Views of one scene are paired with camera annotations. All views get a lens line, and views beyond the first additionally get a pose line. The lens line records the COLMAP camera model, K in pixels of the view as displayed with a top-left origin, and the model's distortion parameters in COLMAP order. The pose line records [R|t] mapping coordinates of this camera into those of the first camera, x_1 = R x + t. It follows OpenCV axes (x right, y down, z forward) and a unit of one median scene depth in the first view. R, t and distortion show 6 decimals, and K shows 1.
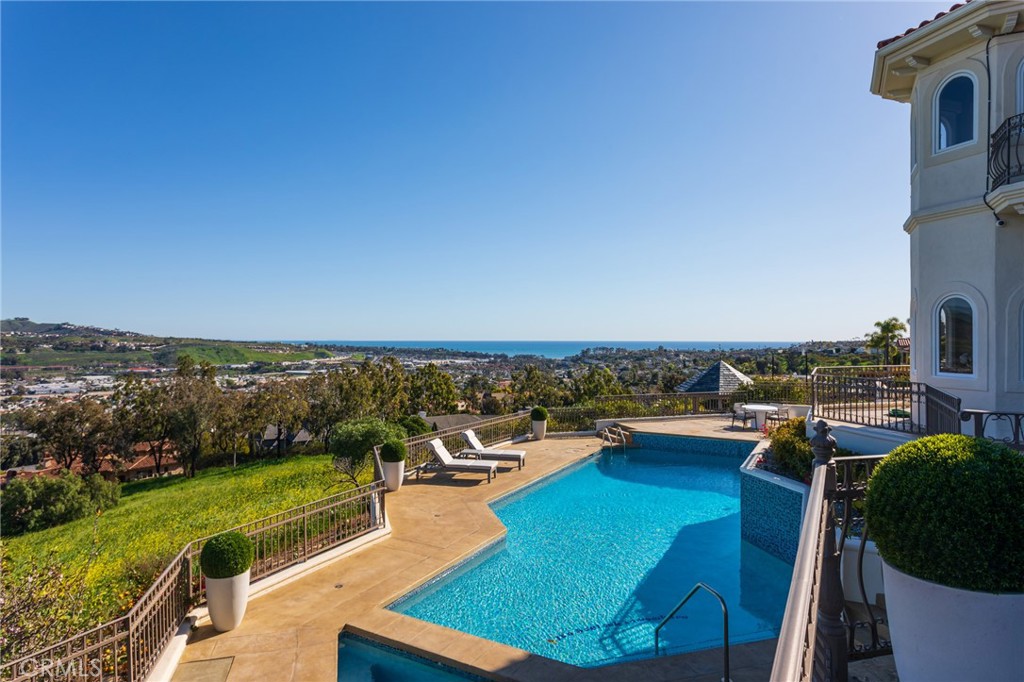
lens RADIAL K [[587.1, 0, 512.1], [0, 587.1, 335.7], [0, 0, 1]] dist [-0.001981, 0.001688]
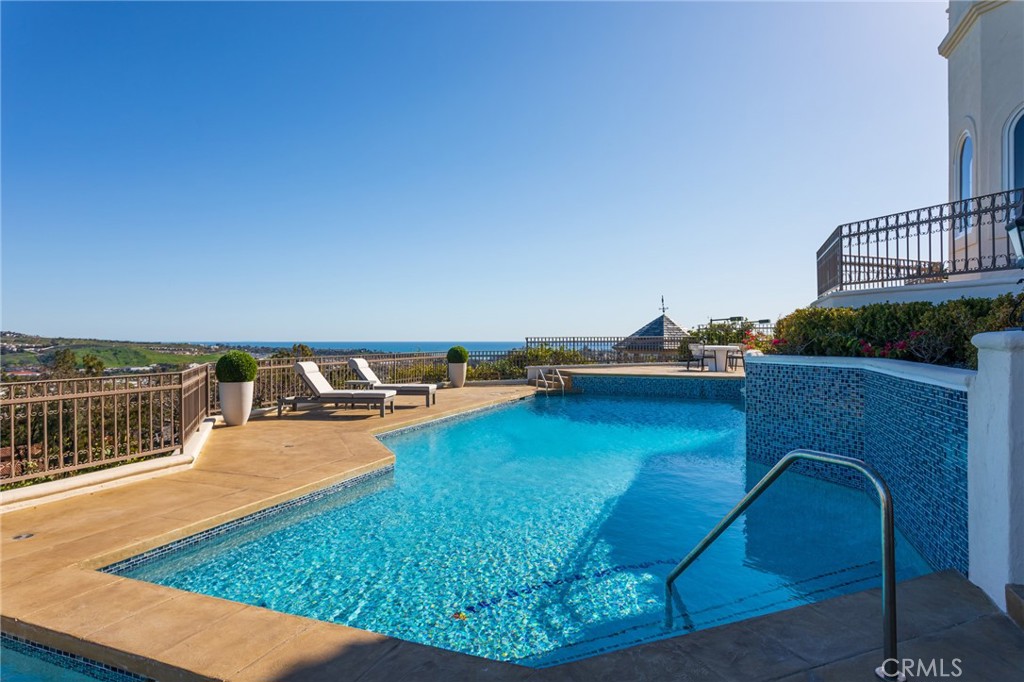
lens RADIAL K [[587.1, 0, 515.3], [0, 587.1, 340.7], [0, 0, 1]] dist [-0.001981, 0.001688]
pose [[0.991472, 0.001805, 0.130305, 0.021720], [-0.002228, 0.999993, 0.003103, 0.120916], [-0.130298, -0.003367, 0.991469, 0.213136]]
